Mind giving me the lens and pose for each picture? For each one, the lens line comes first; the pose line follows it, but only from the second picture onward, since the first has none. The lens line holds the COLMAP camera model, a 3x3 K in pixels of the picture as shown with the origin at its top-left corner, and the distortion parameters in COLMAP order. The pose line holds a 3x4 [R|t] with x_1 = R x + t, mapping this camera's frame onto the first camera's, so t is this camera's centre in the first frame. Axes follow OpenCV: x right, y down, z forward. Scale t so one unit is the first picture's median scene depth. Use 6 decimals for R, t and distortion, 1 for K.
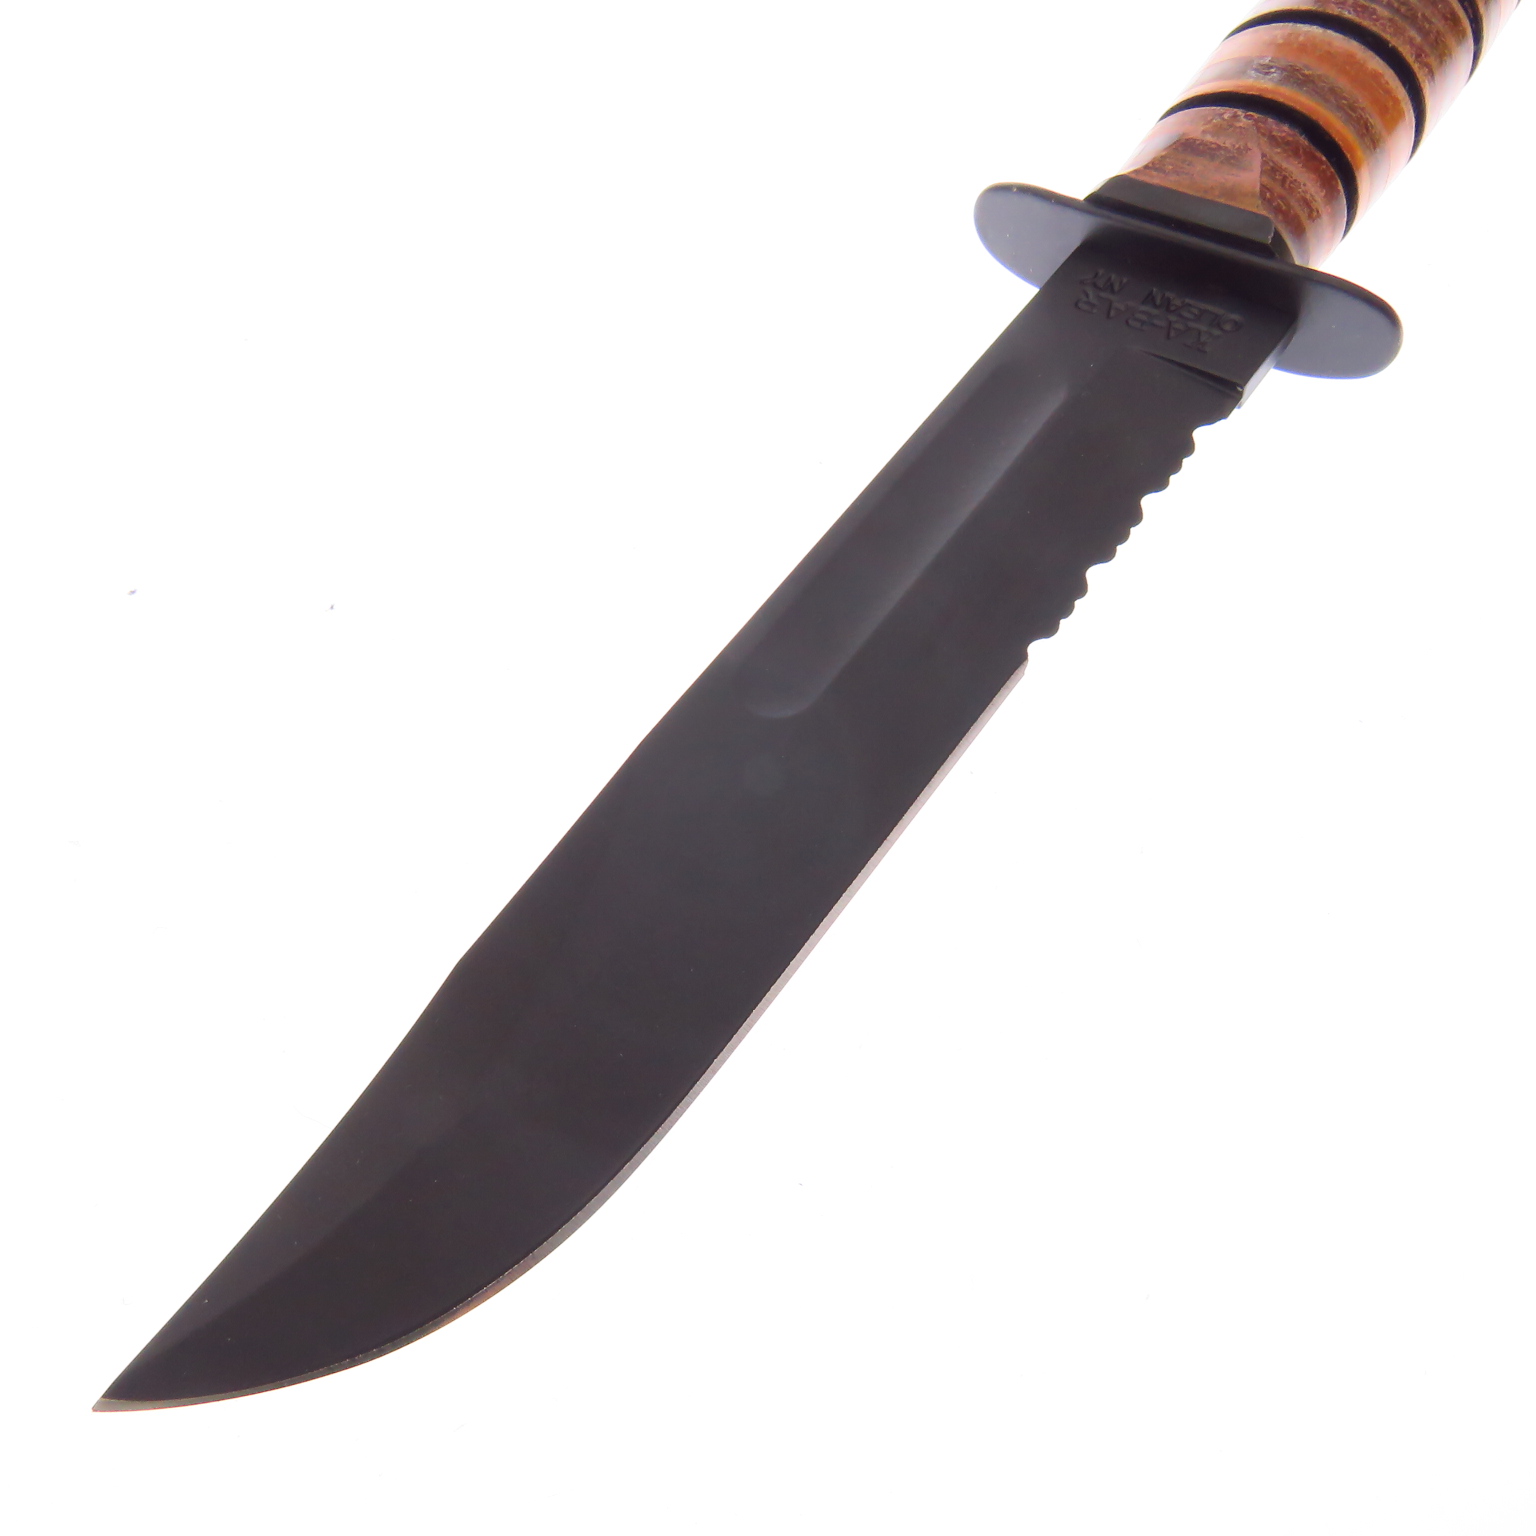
lens RADIAL K [[1272.0, 0, 768.0], [0, 1272.0, 768.0], [0, 0, 1]] dist [0.001114, 0.009079]
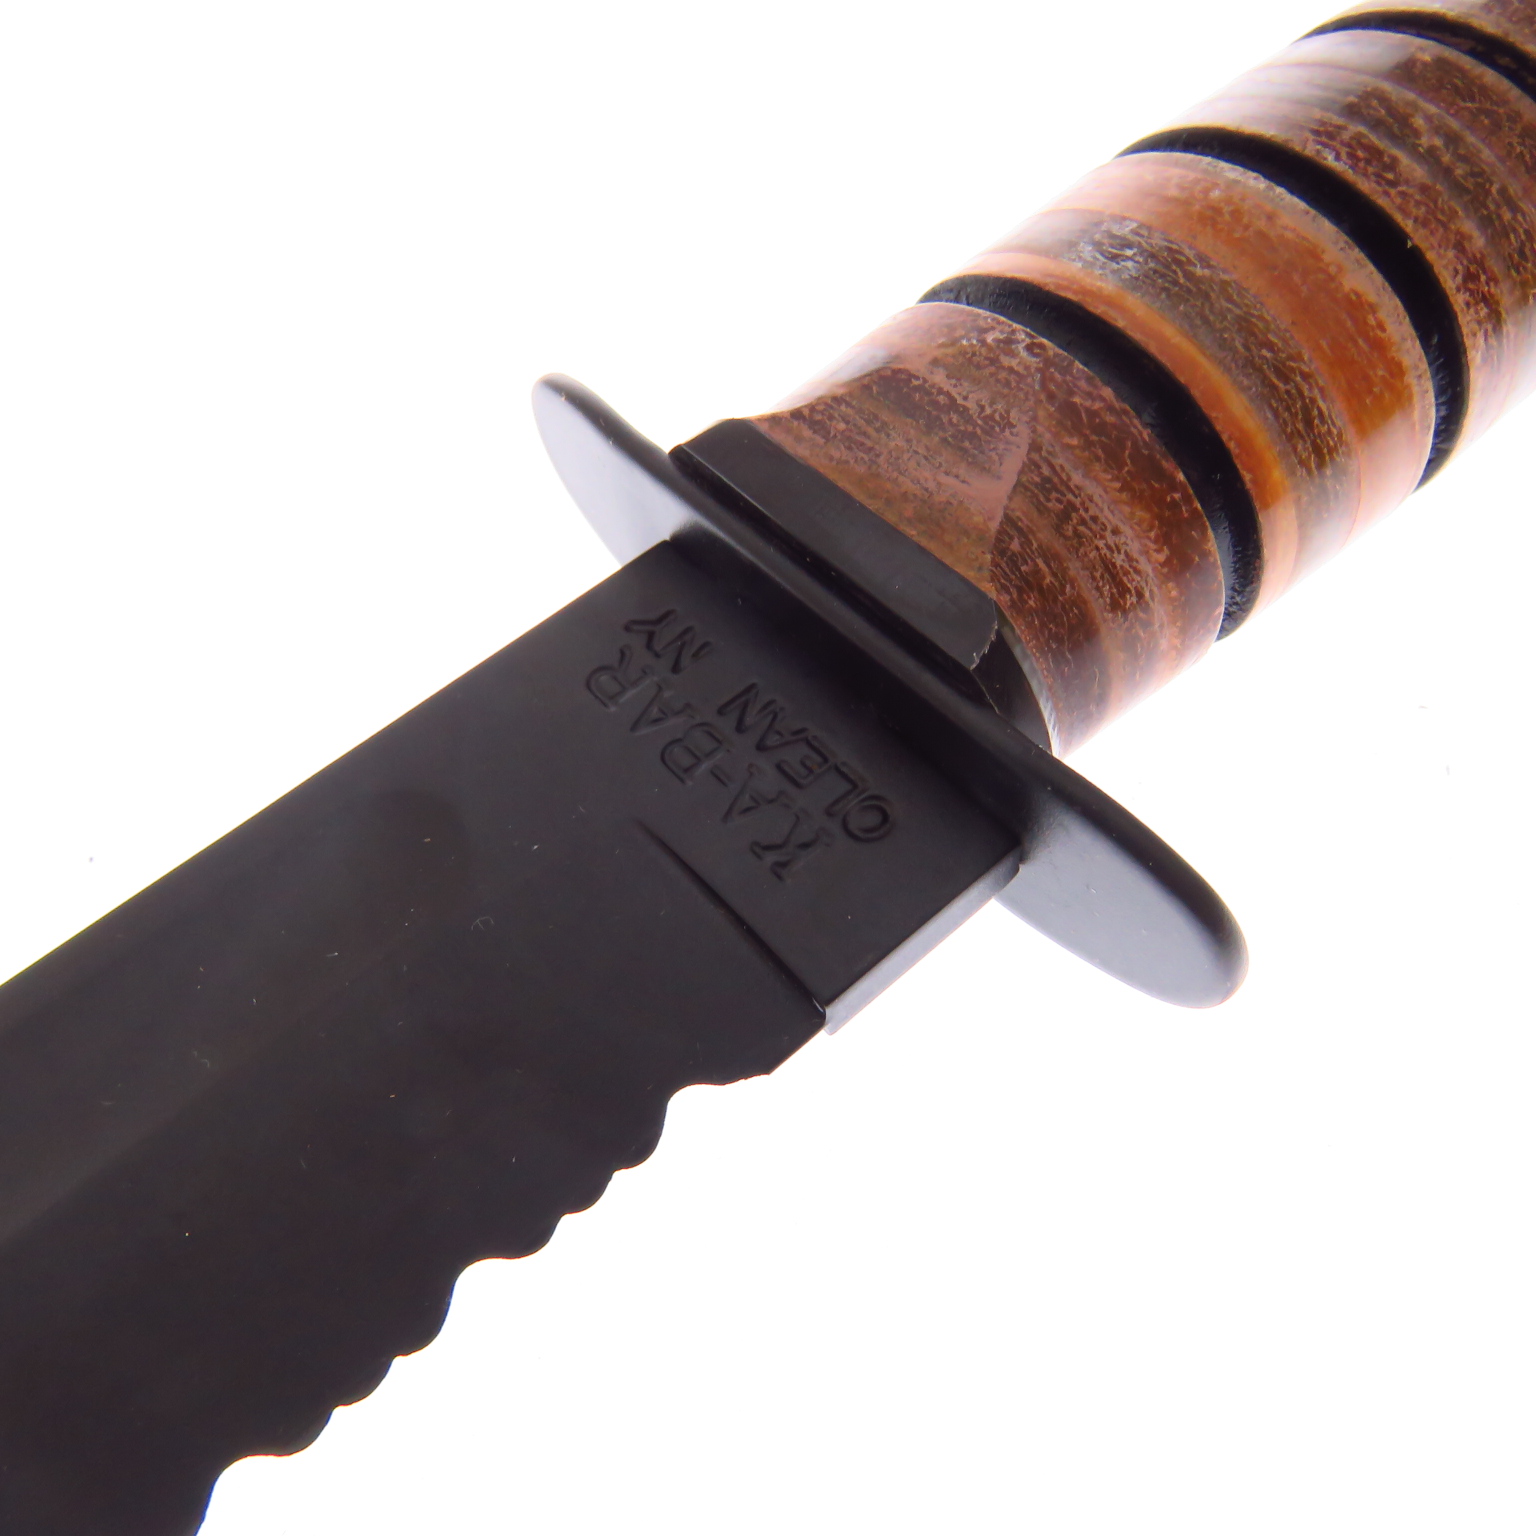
lens RADIAL K [[1257.9, 0, 752.6], [0, 1257.9, 787.7], [0, 0, 1]] dist [-0.002281, -0.004333]
pose [[0.975189, 0.207317, -0.077632, 0.345378], [-0.206951, 0.978267, 0.012808, -0.346461], [0.078600, 0.003576, 0.996900, 0.557495]]
